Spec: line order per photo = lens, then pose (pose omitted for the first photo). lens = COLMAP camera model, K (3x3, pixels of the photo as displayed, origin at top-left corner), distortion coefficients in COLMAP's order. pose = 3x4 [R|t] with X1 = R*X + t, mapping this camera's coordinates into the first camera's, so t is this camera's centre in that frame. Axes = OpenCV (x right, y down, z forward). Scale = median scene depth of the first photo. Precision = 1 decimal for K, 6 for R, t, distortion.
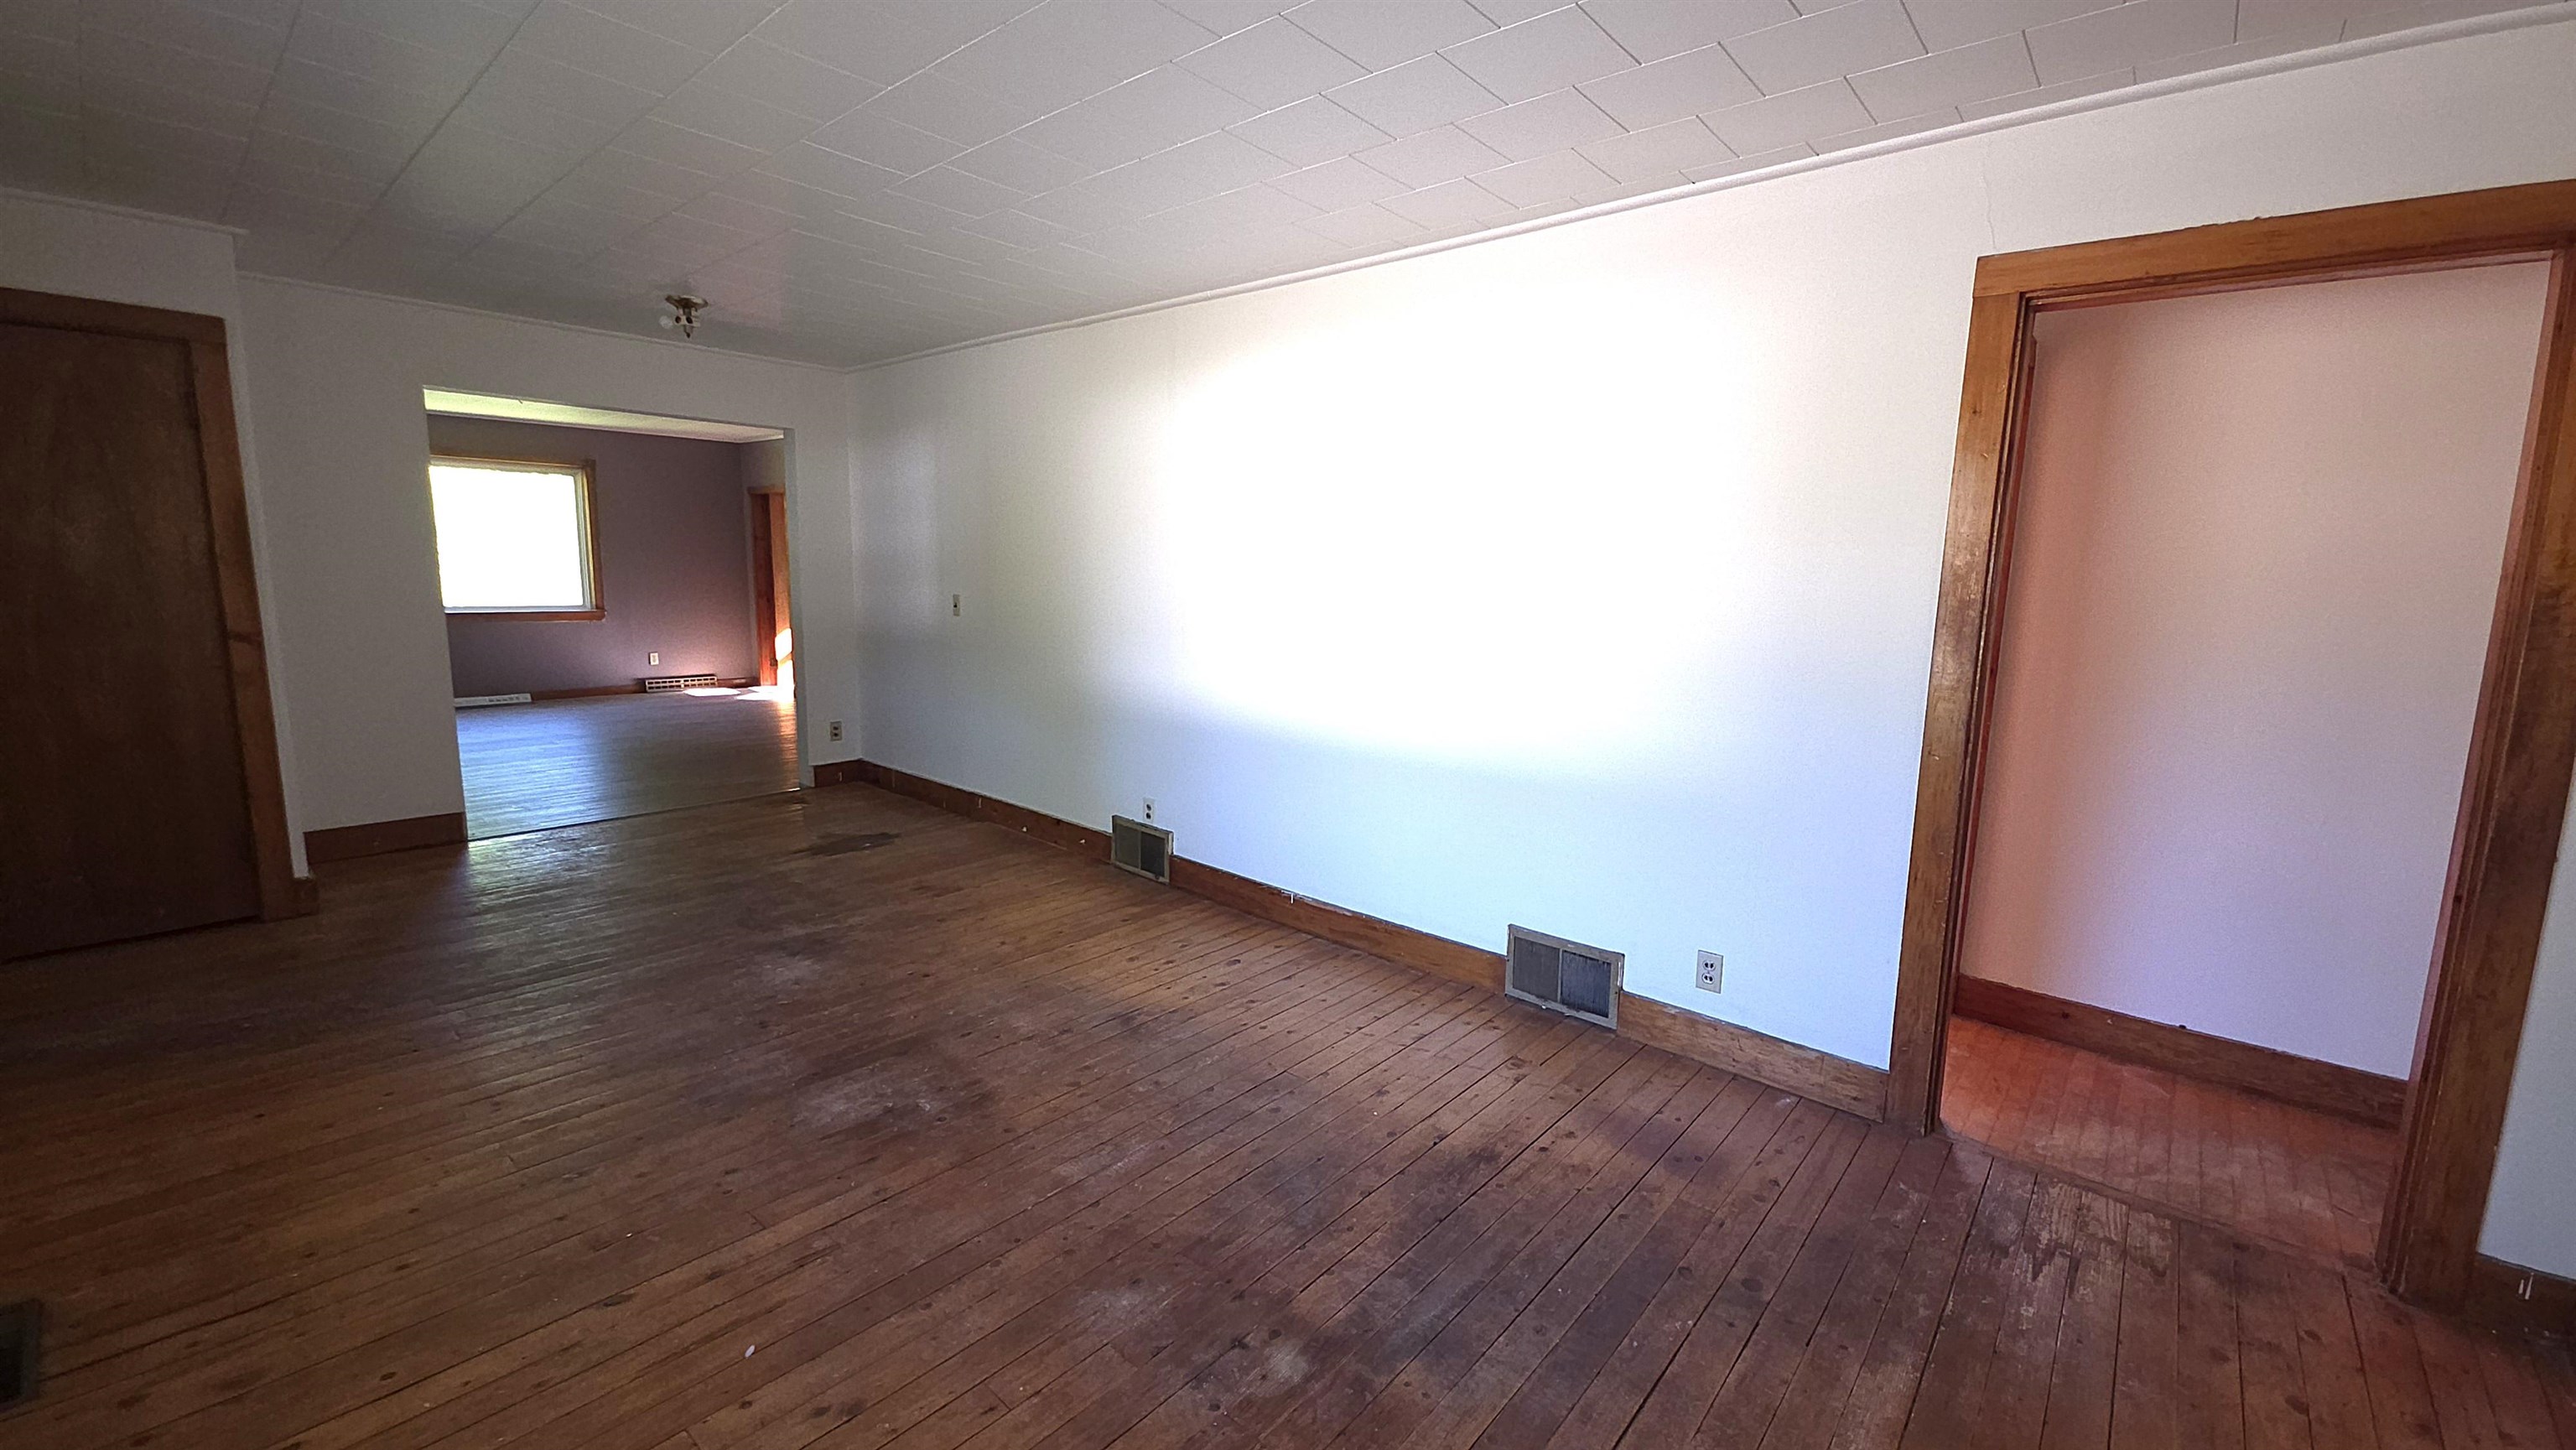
lens RADIAL K [[1026.1, 0, 1282.5], [0, 1026.1, 703.0], [0, 0, 1]] dist [0.012858, -0.007749]
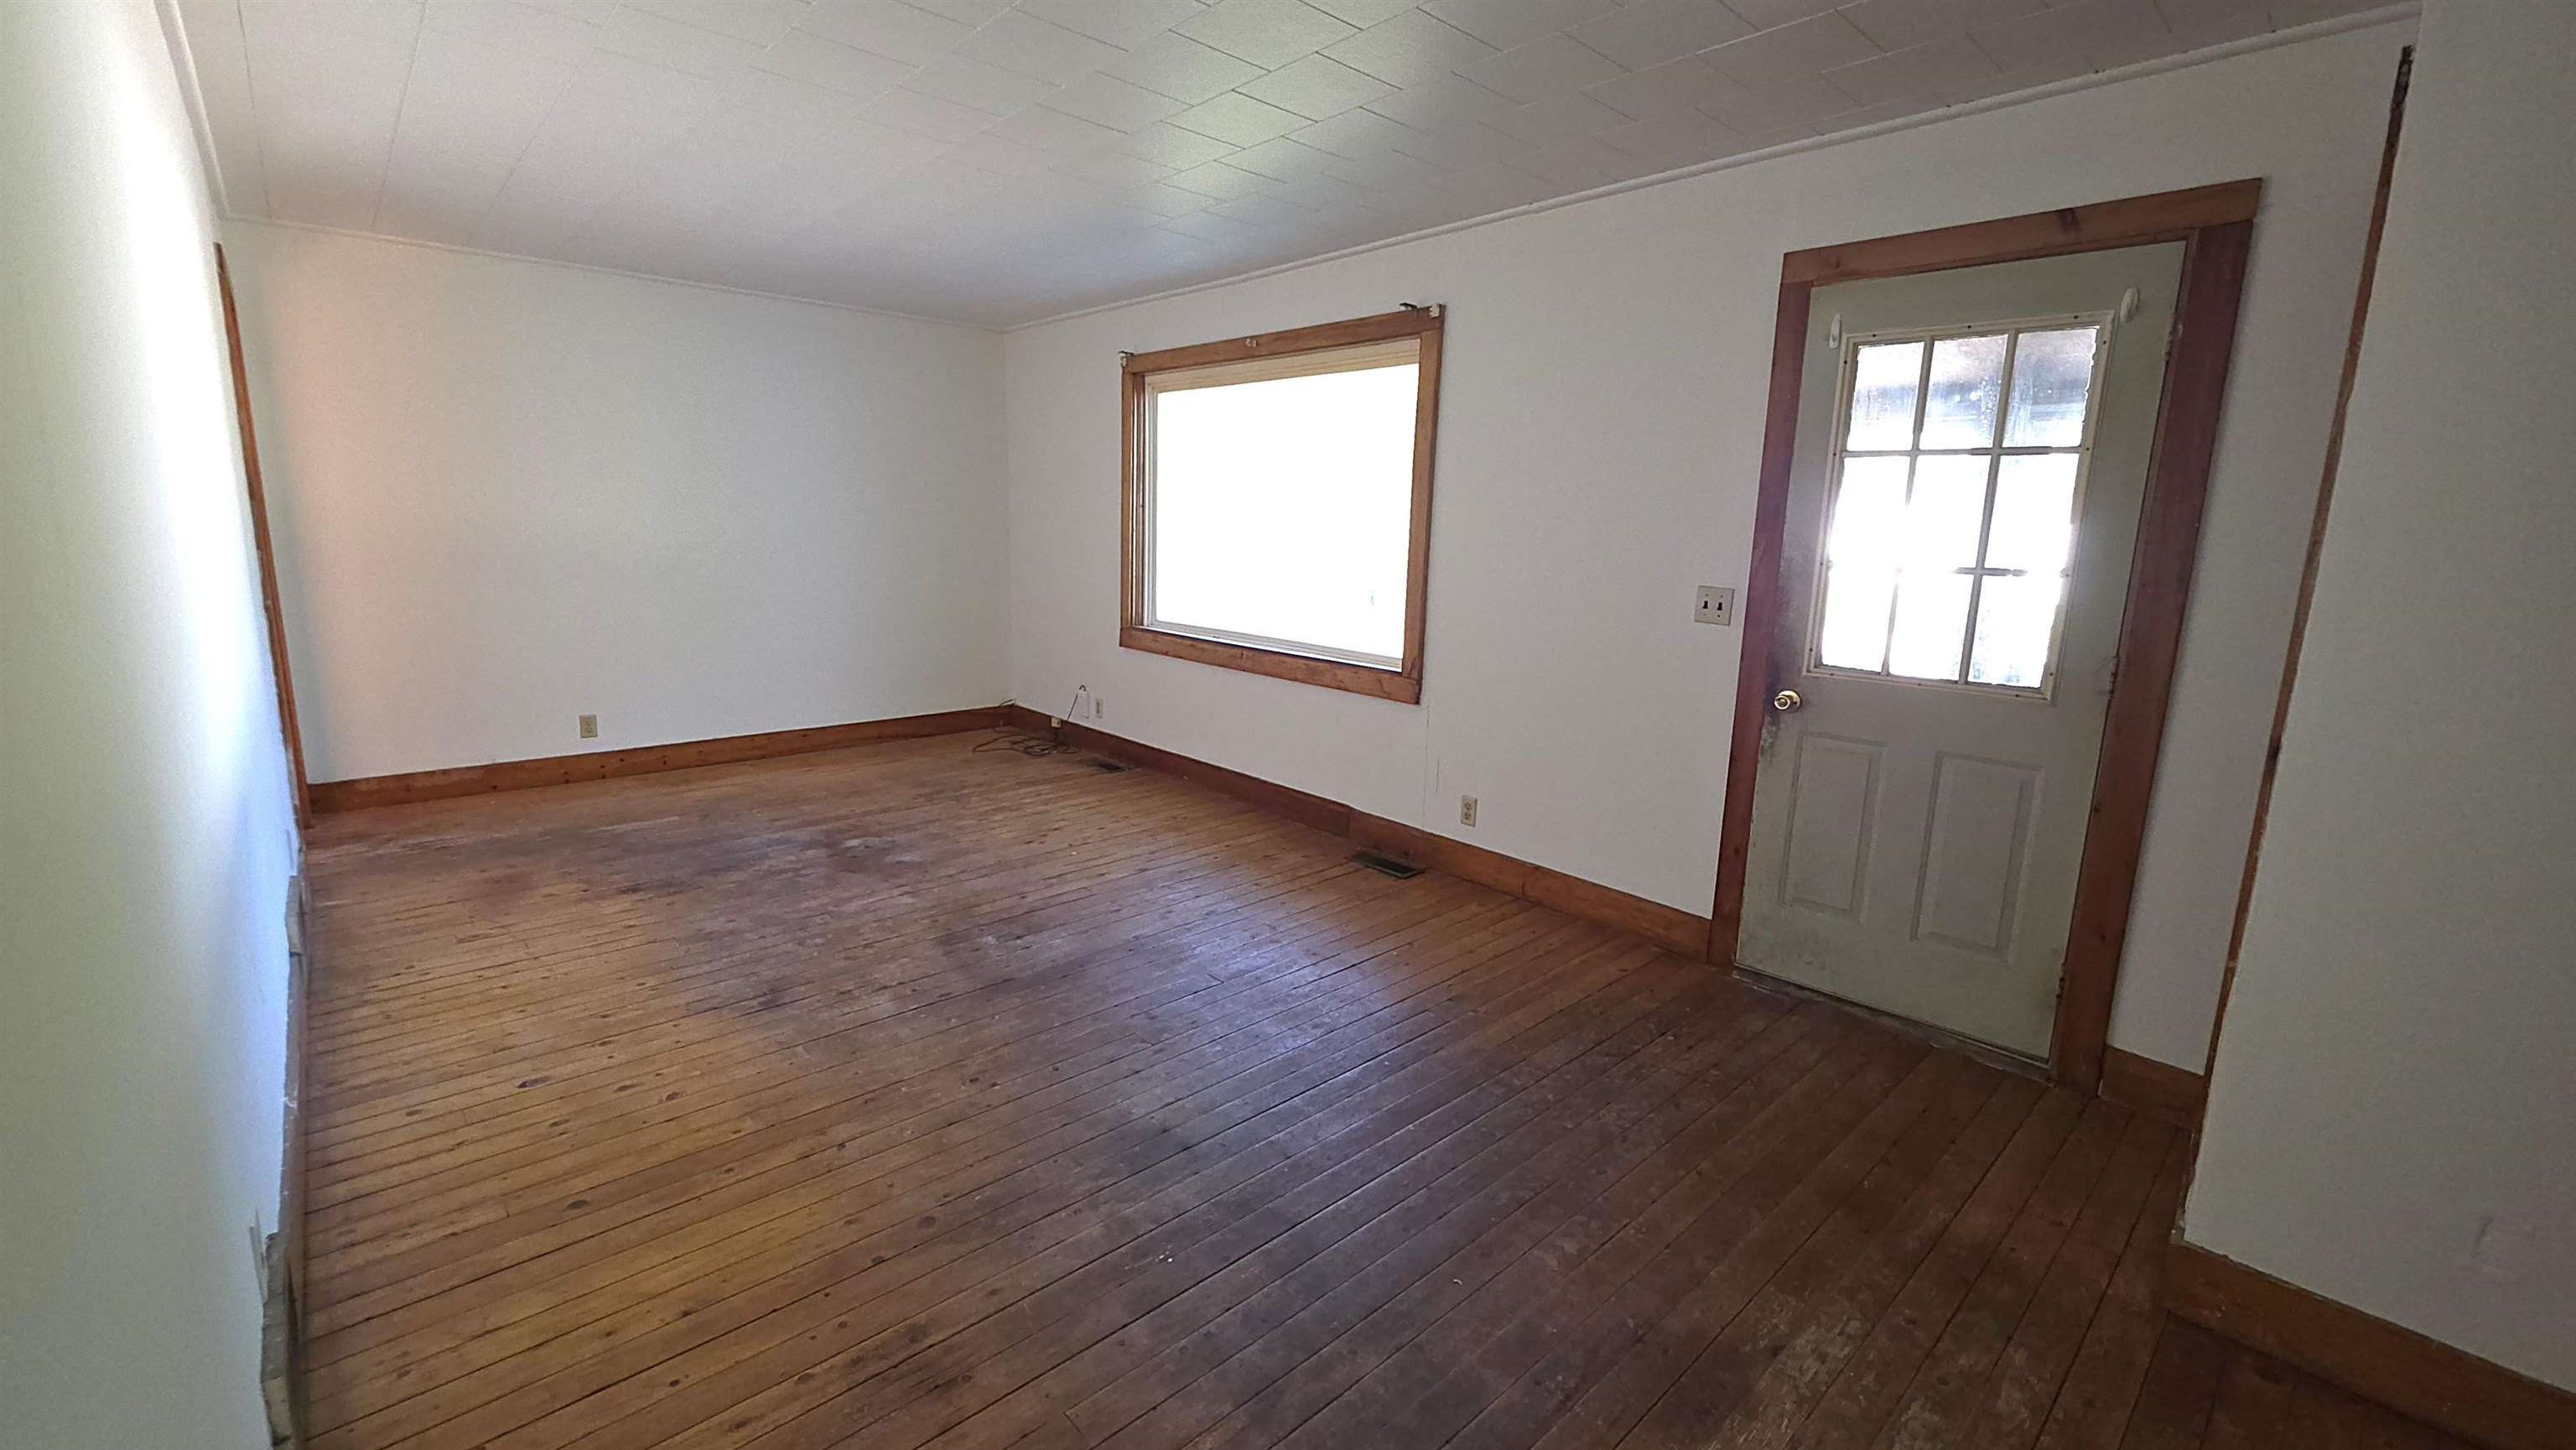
lens RADIAL K [[1026.1, 0, 1282.5], [0, 1026.1, 703.0], [0, 0, 1]] dist [0.012858, -0.007749]
pose [[-0.993098, -0.070051, 0.094068, -0.803037], [-0.037333, 0.949128, 0.312670, -0.298598], [-0.111186, 0.307000, -0.945192, 2.069381]]
